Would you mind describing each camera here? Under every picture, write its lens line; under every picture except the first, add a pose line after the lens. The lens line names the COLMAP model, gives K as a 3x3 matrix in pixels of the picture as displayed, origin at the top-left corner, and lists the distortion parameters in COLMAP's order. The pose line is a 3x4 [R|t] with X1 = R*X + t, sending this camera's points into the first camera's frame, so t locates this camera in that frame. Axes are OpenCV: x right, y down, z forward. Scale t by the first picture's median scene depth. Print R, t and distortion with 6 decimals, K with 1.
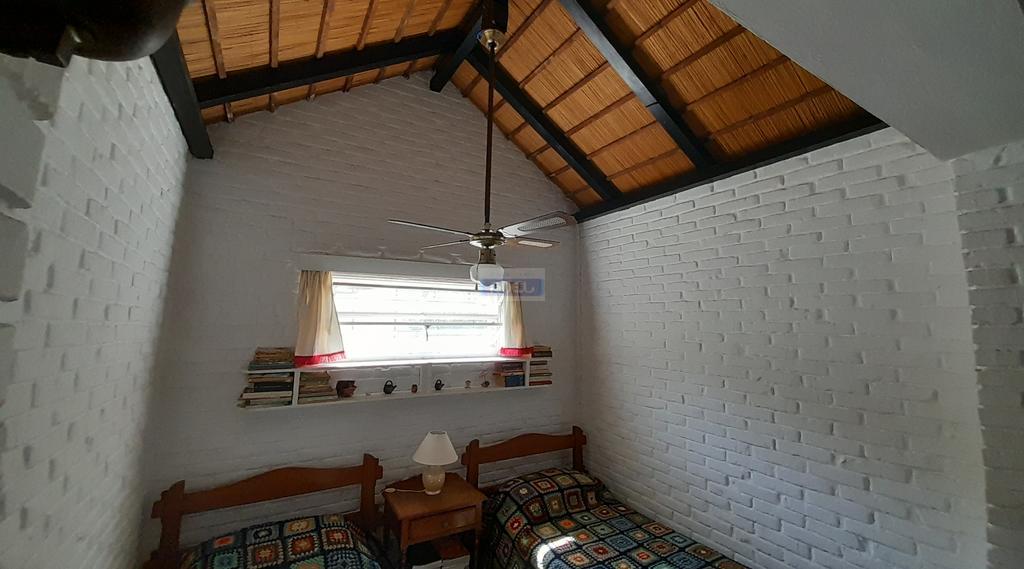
lens RADIAL K [[400.7, 0, 518.2], [0, 400.7, 273.1], [0, 0, 1]] dist [0.009968, -0.013732]
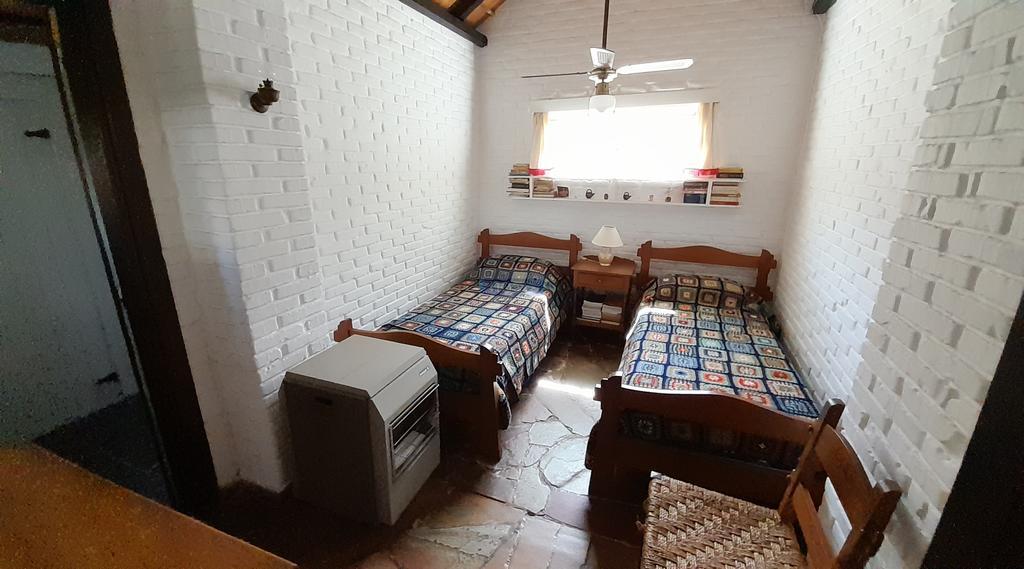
lens RADIAL K [[400.7, 0, 518.2], [0, 400.7, 273.1], [0, 0, 1]] dist [0.009968, -0.013732]
pose [[0.614485, 0.204396, -0.761991, 0.721592], [0.102885, 0.936846, 0.334267, 0.048593], [0.782191, -0.283800, 0.554648, -0.077009]]
